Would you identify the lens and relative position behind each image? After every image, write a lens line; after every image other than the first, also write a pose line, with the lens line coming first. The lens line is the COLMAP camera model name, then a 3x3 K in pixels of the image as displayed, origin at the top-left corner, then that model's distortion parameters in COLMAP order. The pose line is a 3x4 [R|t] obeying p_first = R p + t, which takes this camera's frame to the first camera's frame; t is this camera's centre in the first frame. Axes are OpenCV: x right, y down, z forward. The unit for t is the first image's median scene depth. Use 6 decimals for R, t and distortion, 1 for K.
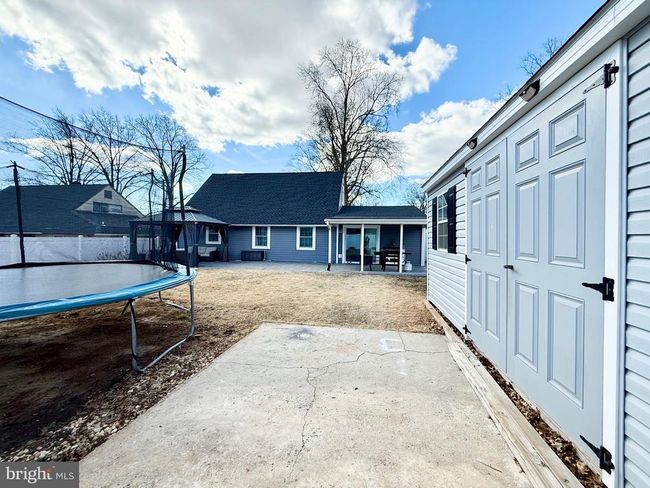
lens RADIAL K [[262.8, 0, 325.6], [0, 262.8, 242.6], [0, 0, 1]] dist [-0.001164, 0.000843]
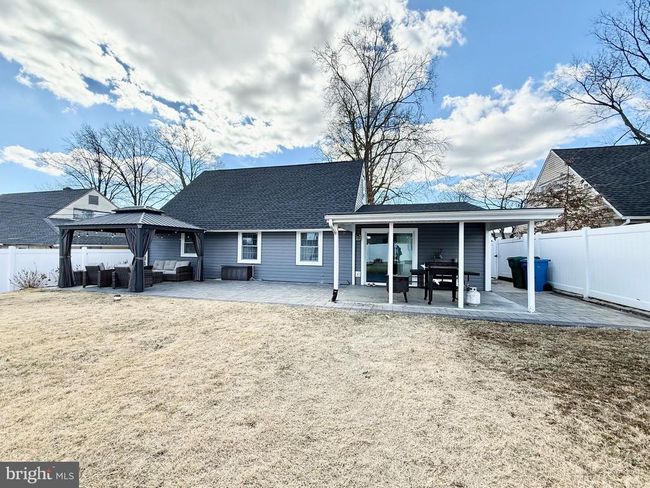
lens RADIAL K [[262.8, 0, 324.6], [0, 262.8, 244.7], [0, 0, 1]] dist [-0.001164, 0.000843]
pose [[0.994102, -0.006911, -0.108226, 0.042773], [0.003038, 0.999350, -0.035908, -0.001186], [0.108404, 0.035368, 0.993478, 0.299845]]
